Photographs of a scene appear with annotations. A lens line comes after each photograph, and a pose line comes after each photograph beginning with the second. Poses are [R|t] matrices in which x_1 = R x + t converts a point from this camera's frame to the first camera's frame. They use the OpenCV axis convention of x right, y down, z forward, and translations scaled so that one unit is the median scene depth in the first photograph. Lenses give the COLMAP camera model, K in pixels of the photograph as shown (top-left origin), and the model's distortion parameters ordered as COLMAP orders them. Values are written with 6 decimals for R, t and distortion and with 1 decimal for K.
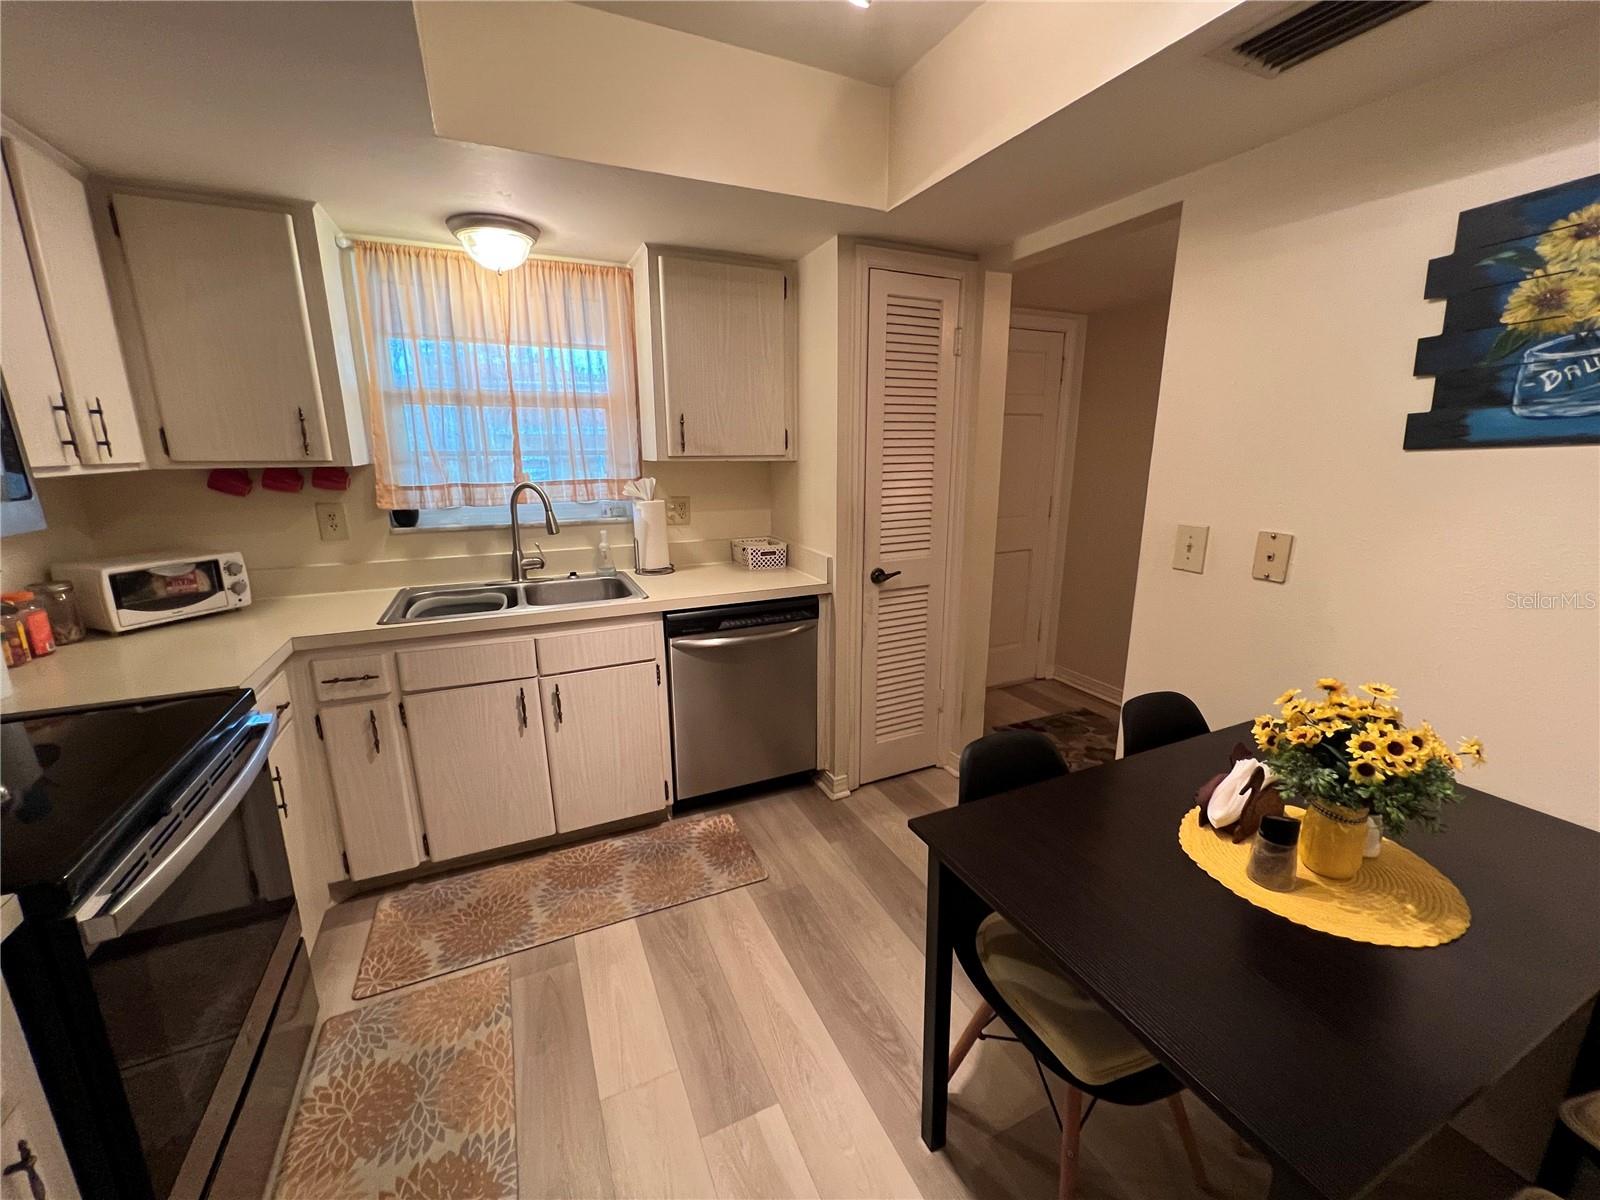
lens RADIAL K [[645.9, 0, 805.8], [0, 645.9, 594.6], [0, 0, 1]] dist [-0.002268, 0.000851]
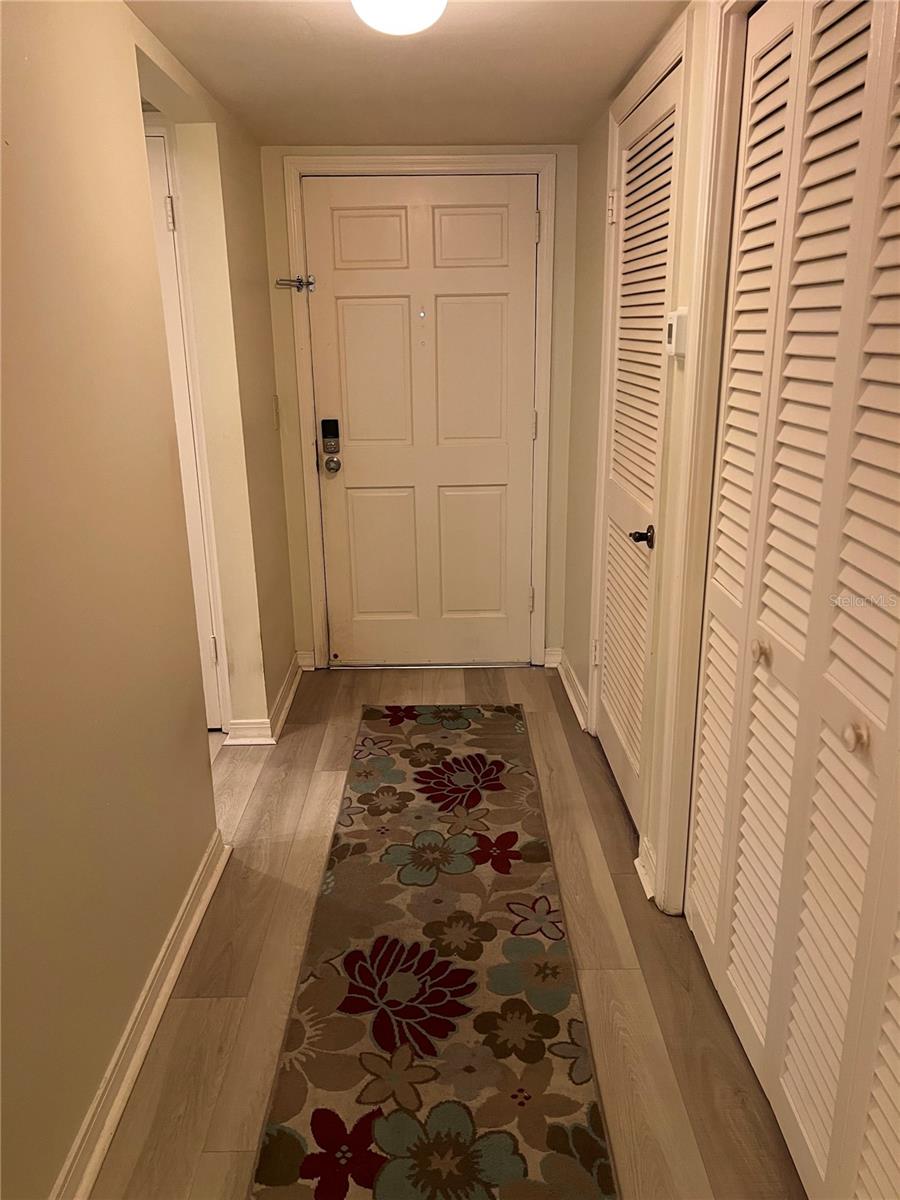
lens RADIAL K [[917.4, 0, 449.6], [0, 917.4, 600.1], [0, 0, 1]] dist [0.007136, 0.001867]
pose [[0.912641, 0.108373, -0.394134, 0.085381], [-0.084795, 0.993433, 0.076811, -0.001458], [0.399870, -0.036680, 0.915838, 0.003442]]
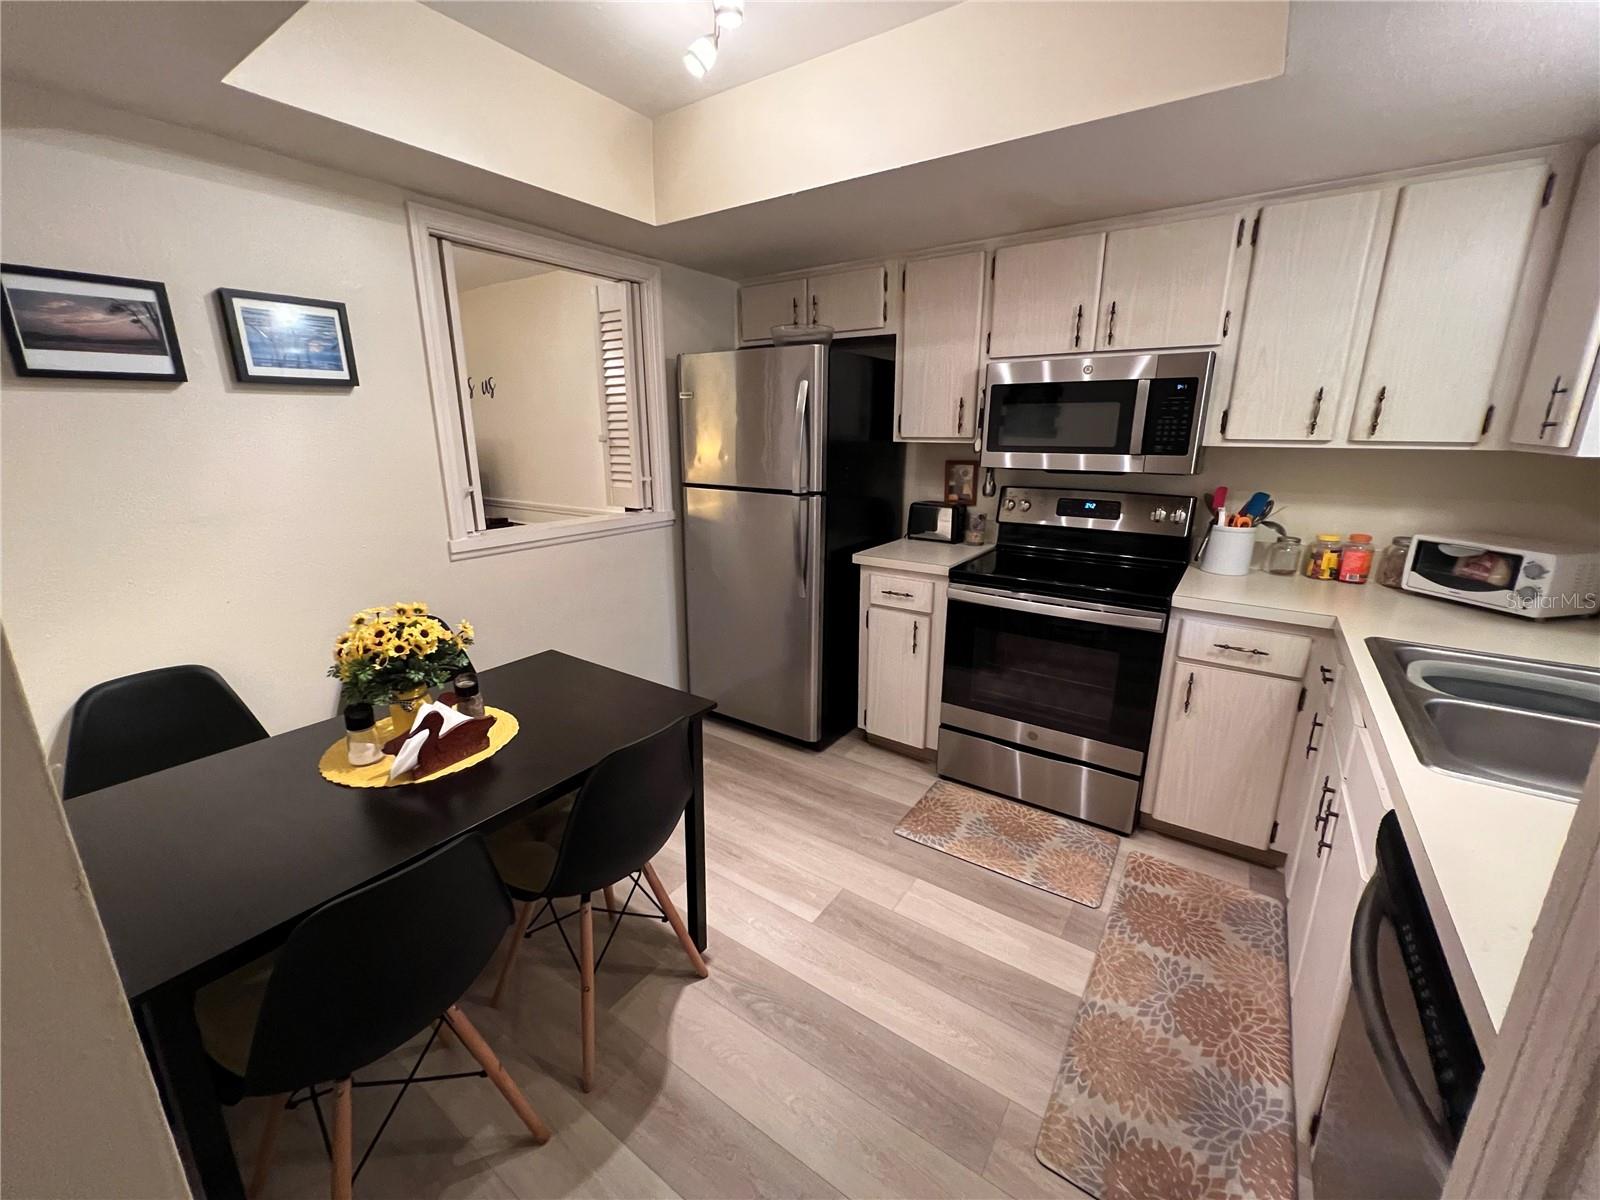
lens RADIAL K [[645.9, 0, 795.7], [0, 645.9, 599.5], [0, 0, 1]] dist [-0.002268, 0.000851]
pose [[-0.868247, 0.130920, -0.478546, 0.409782], [-0.113439, 0.886617, 0.448377, -0.304011], [0.482989, 0.443588, -0.754951, 1.293637]]
